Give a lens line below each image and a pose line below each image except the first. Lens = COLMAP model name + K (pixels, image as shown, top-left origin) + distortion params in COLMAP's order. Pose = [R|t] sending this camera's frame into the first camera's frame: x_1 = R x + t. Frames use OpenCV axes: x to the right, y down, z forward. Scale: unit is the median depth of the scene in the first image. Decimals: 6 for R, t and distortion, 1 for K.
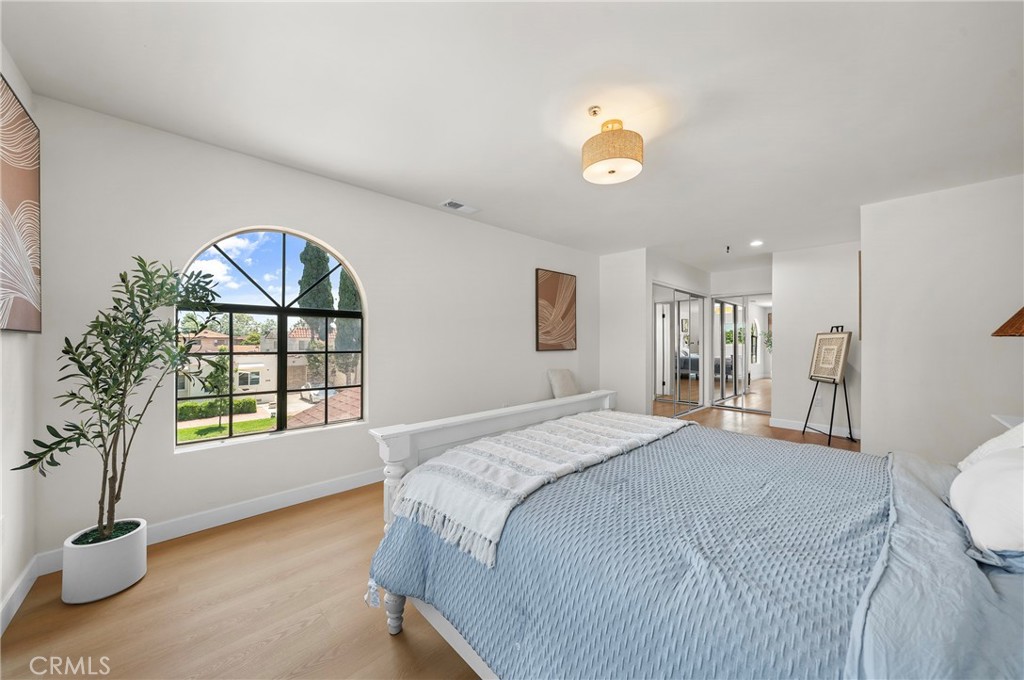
lens RADIAL K [[364.6, 0, 513.0], [0, 364.6, 341.8], [0, 0, 1]] dist [-0.000537, -0.000070]
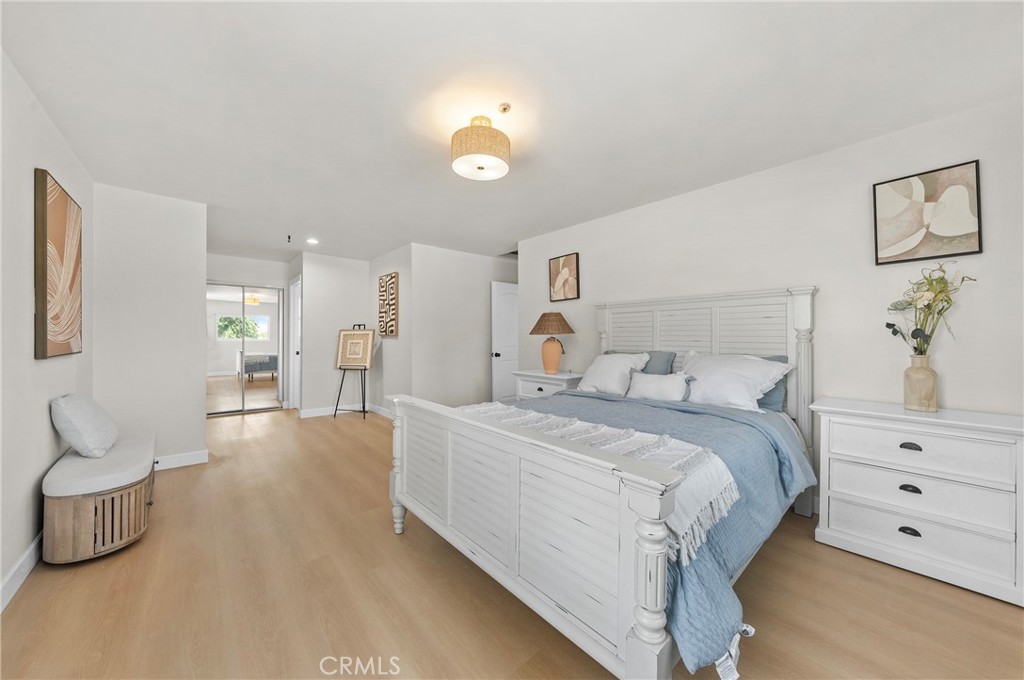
lens RADIAL K [[361.2, 0, 509.6], [0, 361.2, 337.7], [0, 0, 1]] dist [-0.000161, -0.000019]
pose [[0.052283, -0.004208, 0.998623, -0.305952], [0.001030, 0.999991, 0.004160, -0.001175], [-0.998632, 0.000811, 0.052287, 0.373863]]
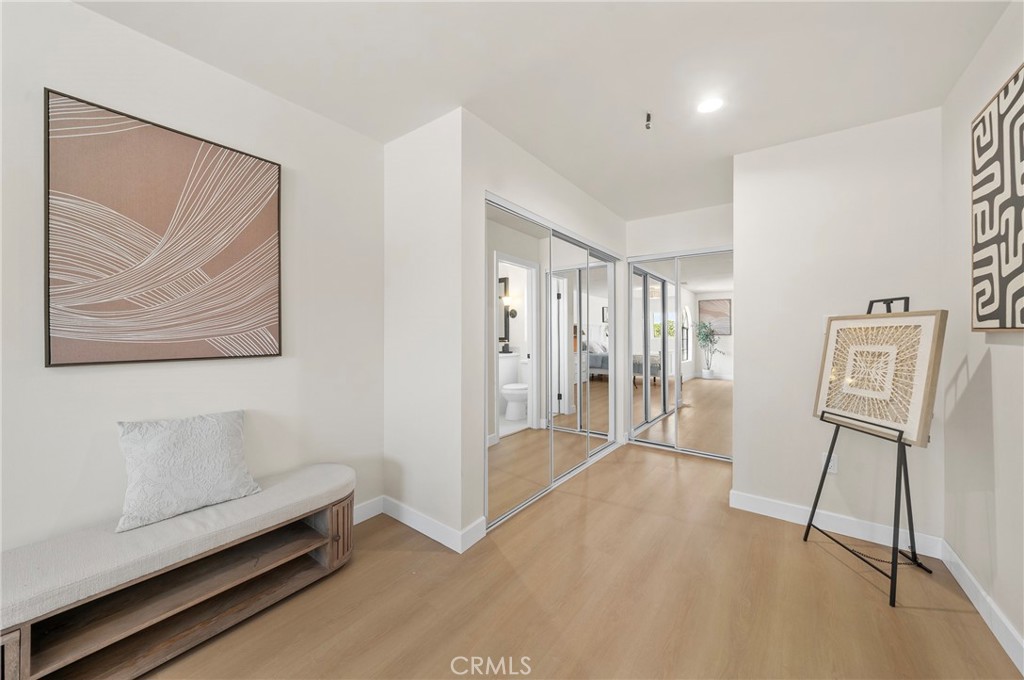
lens RADIAL K [[361.3, 0, 511.1], [0, 361.3, 330.7], [0, 0, 1]] dist [0.000291, -0.000044]
pose [[0.989166, 0.001841, 0.146790, 0.358405], [-0.000528, 0.999960, -0.008980, -0.001707], [-0.146800, 0.008805, 0.989127, 0.588782]]
